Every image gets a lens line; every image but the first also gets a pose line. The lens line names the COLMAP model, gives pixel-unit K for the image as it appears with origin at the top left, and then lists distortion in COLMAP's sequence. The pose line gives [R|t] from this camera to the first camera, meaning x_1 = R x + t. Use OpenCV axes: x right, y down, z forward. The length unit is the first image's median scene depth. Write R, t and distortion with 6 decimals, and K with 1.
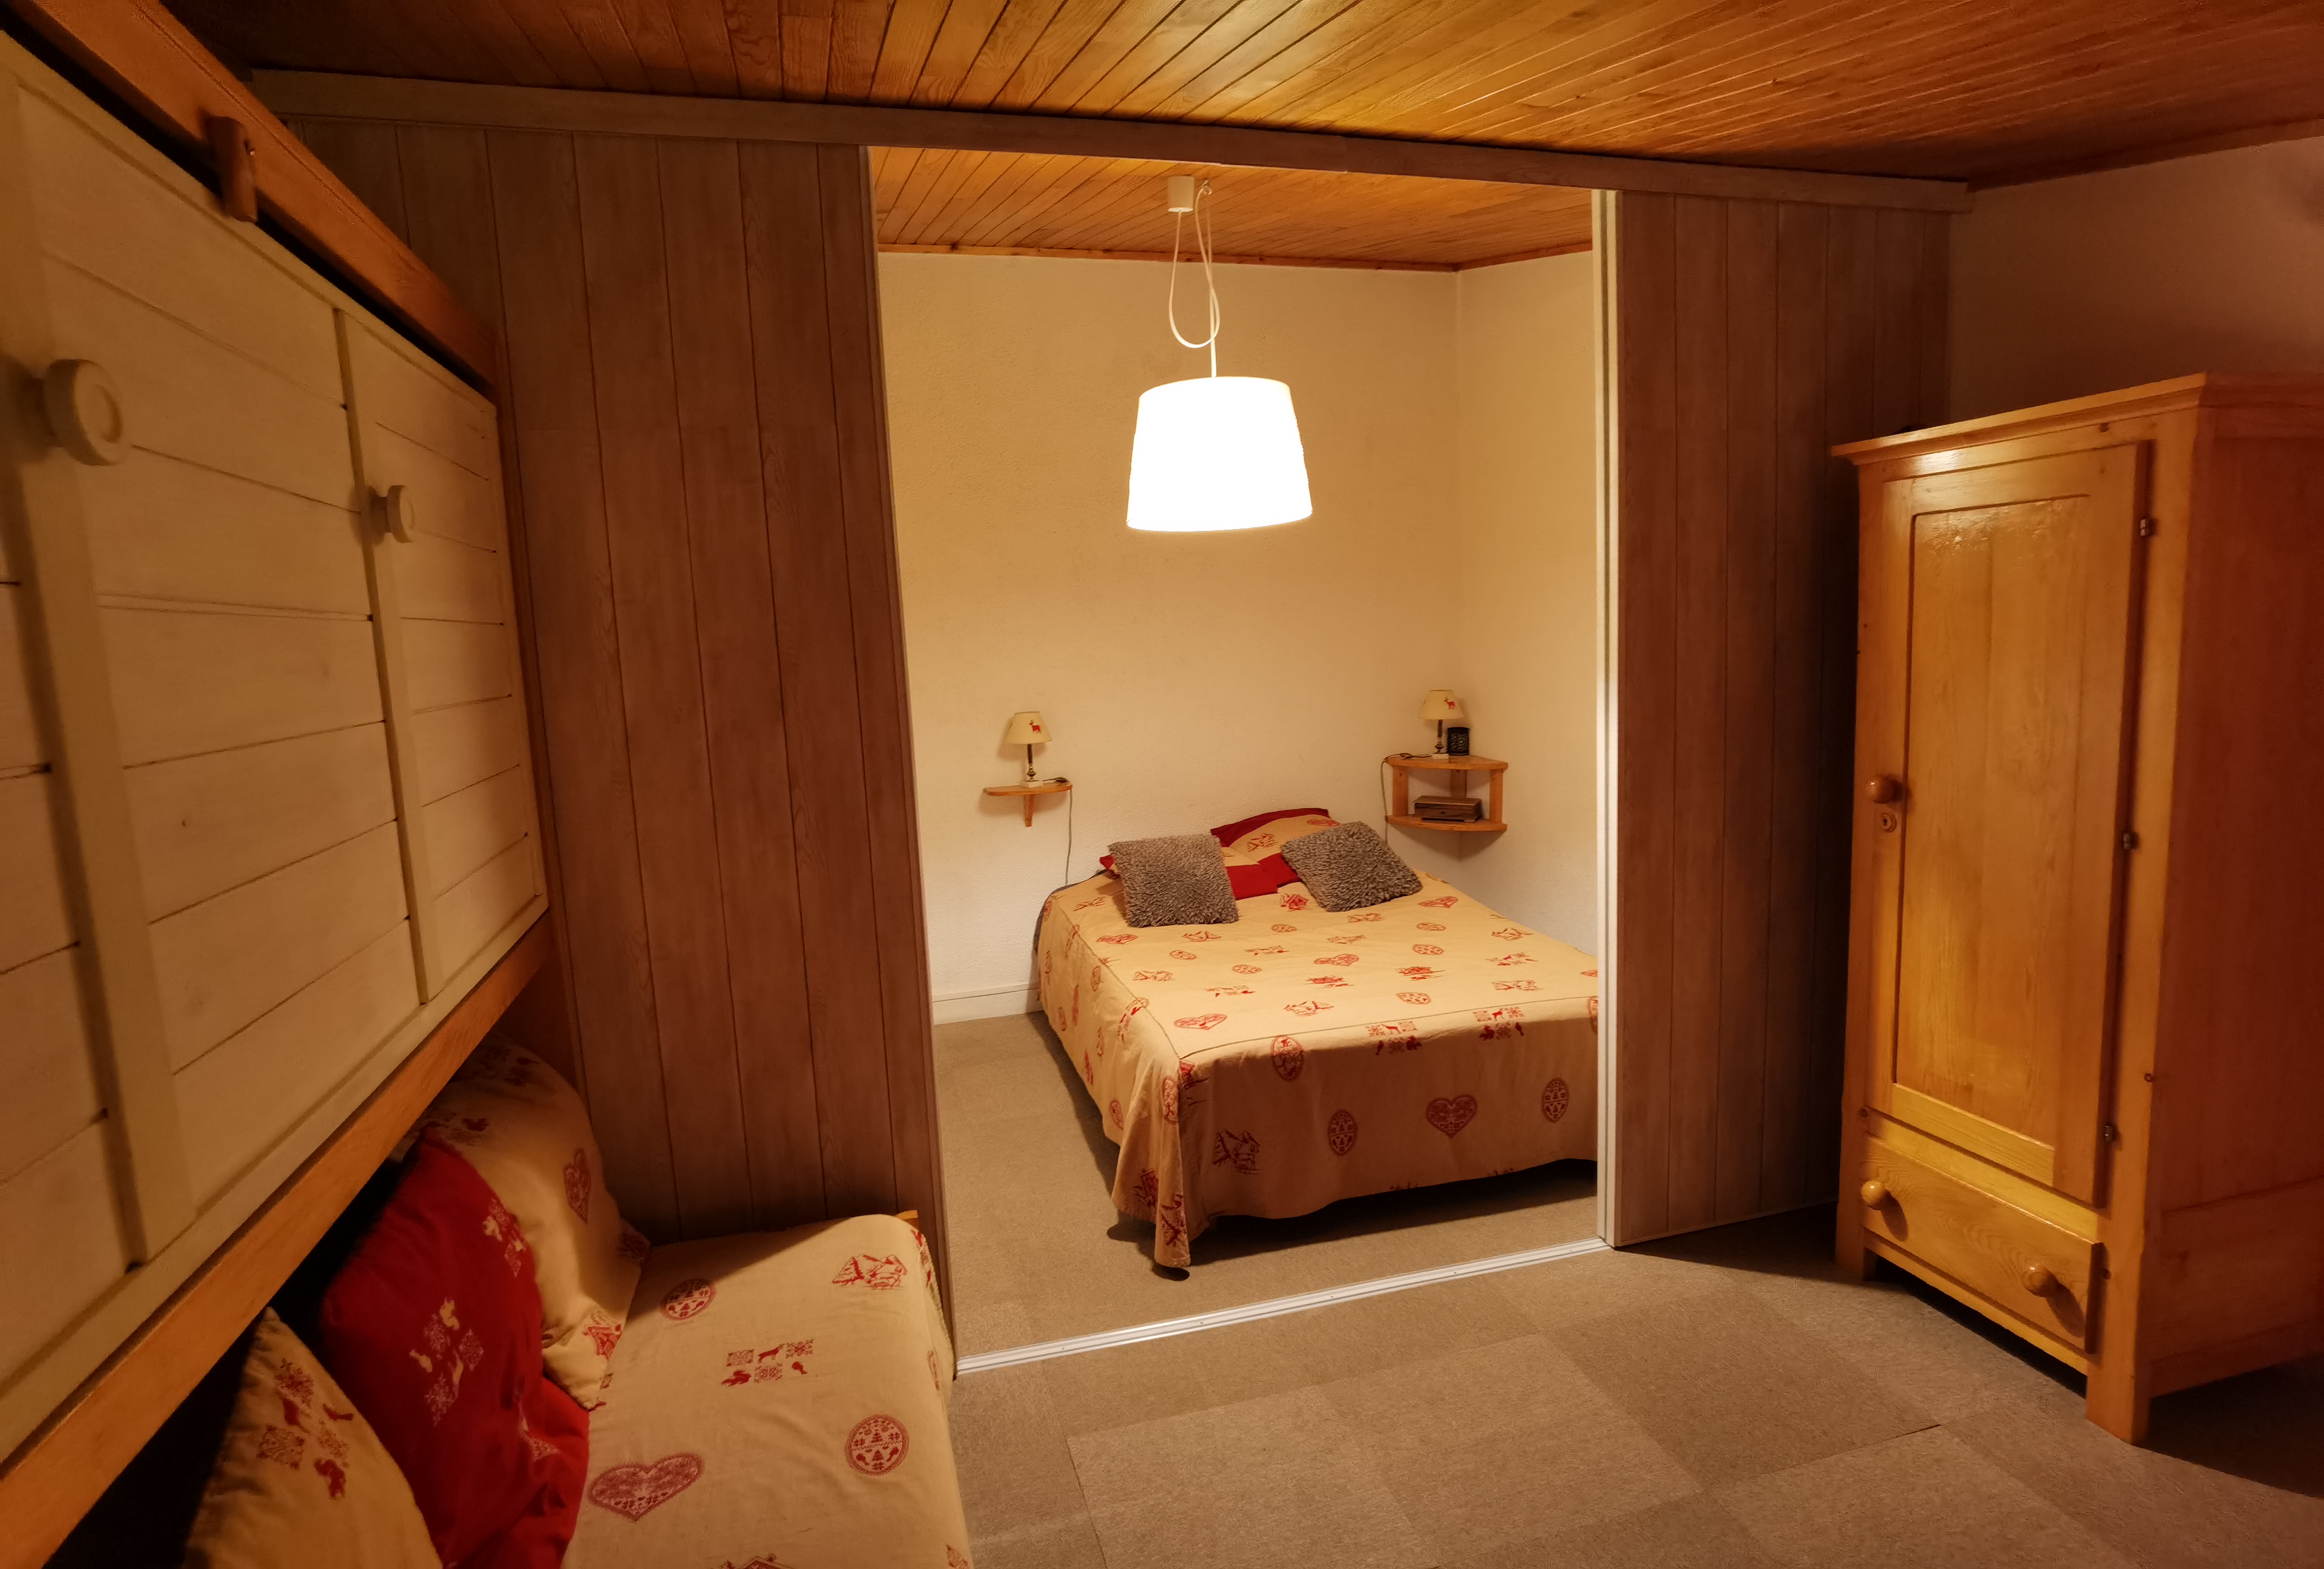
lens RADIAL K [[1199.8, 0, 1162.0], [0, 1199.8, 784.5], [0, 0, 1]] dist [-0.061242, 0.000193]
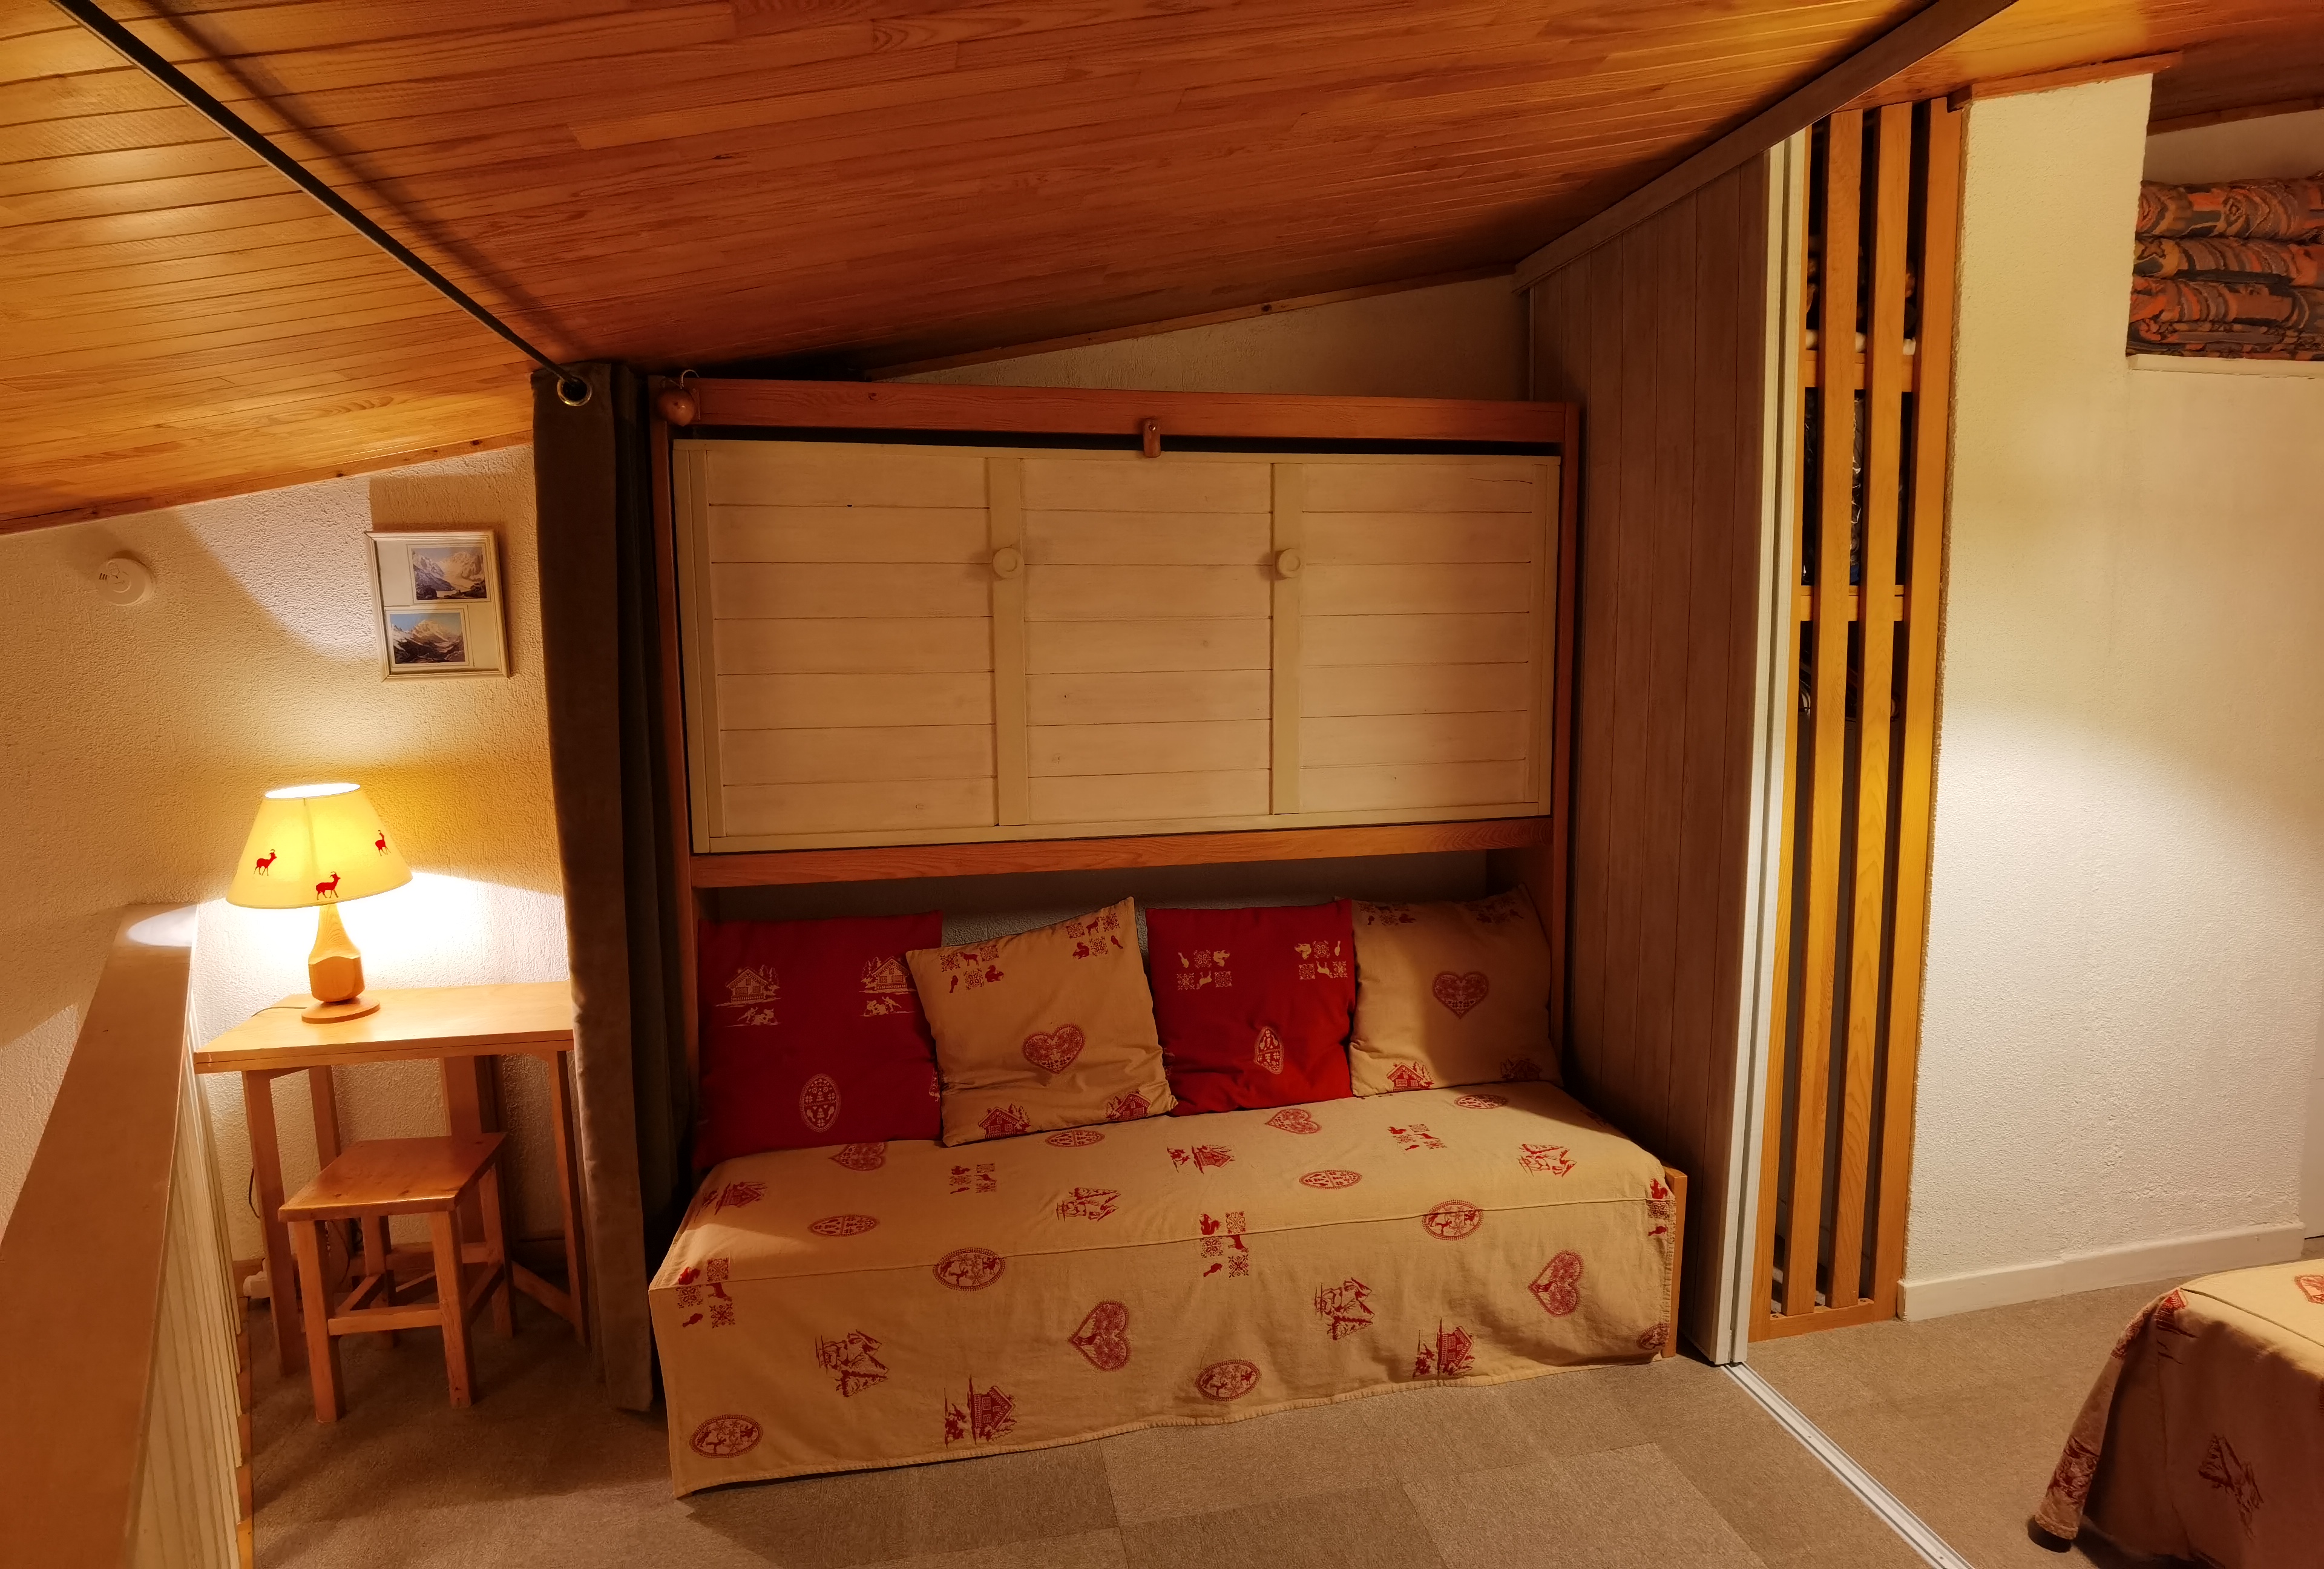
lens RADIAL K [[1199.8, 0, 1162.0], [0, 1199.8, 784.5], [0, 0, 1]] dist [-0.061242, 0.000193]
pose [[-0.110440, 0.161093, -0.980740, 0.960288], [-0.106573, 0.979168, 0.172836, -0.133634], [0.988152, 0.123609, -0.090971, 0.704669]]
